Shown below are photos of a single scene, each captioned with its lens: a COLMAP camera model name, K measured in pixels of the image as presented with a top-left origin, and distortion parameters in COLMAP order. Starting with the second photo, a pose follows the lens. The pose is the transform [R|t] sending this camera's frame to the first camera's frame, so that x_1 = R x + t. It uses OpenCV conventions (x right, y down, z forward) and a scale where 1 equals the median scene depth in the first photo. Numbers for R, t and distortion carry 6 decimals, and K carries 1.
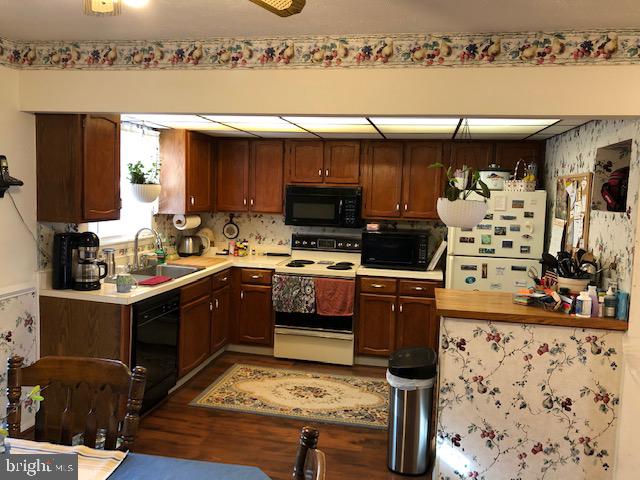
lens RADIAL K [[521.9, 0, 321.2], [0, 521.9, 238.7], [0, 0, 1]] dist [0.042120, -0.040776]
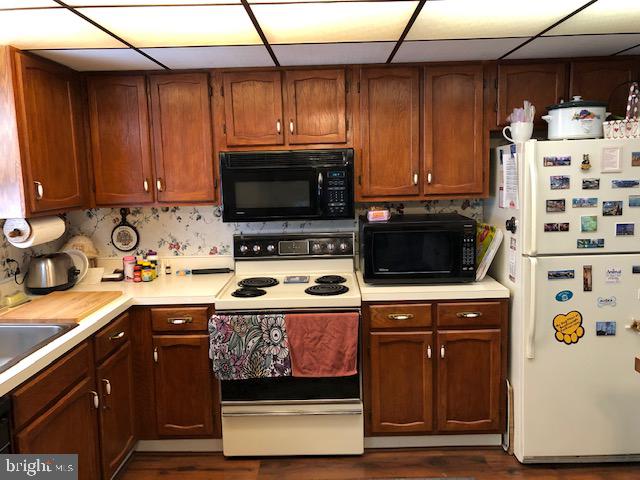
lens RADIAL K [[521.9, 0, 321.5], [0, 521.9, 237.6], [0, 0, 1]] dist [0.042120, -0.040776]
pose [[0.980677, -0.080872, 0.178134, -0.069797], [0.074278, 0.996293, 0.043392, -0.027557], [-0.180983, -0.029322, 0.983049, 0.431379]]
